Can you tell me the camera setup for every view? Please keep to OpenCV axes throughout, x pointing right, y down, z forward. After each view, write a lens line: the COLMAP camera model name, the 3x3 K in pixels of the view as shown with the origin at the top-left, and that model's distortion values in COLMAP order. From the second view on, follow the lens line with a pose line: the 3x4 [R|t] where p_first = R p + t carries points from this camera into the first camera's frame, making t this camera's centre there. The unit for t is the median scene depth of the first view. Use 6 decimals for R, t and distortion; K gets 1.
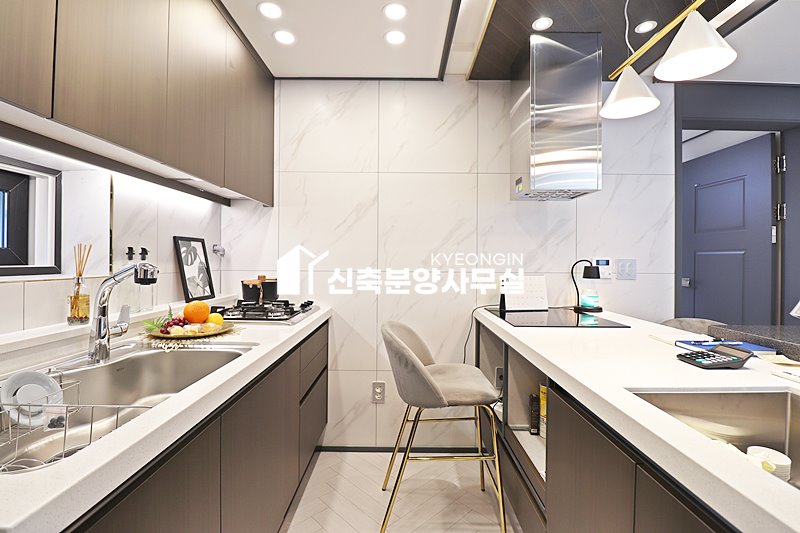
lens RADIAL K [[371.3, 0, 402.1], [0, 371.3, 258.6], [0, 0, 1]] dist [0.000420, -0.014673]
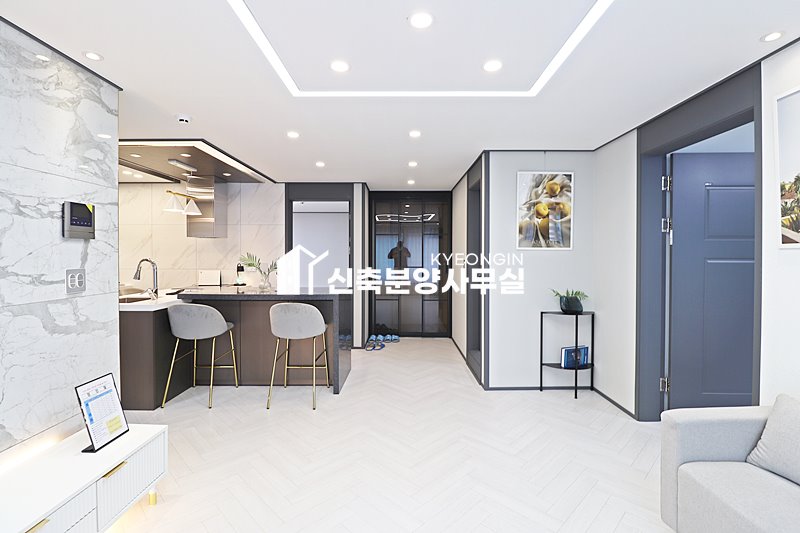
lens RADIAL K [[371.3, 0, 402.1], [0, 371.3, 258.6], [0, 0, 1]] dist [0.000420, -0.014673]
pose [[0.999967, -0.006686, 0.004617, 1.518187], [0.006623, 0.999887, 0.013501, -0.051233], [-0.004707, -0.013470, 0.999898, -1.316960]]
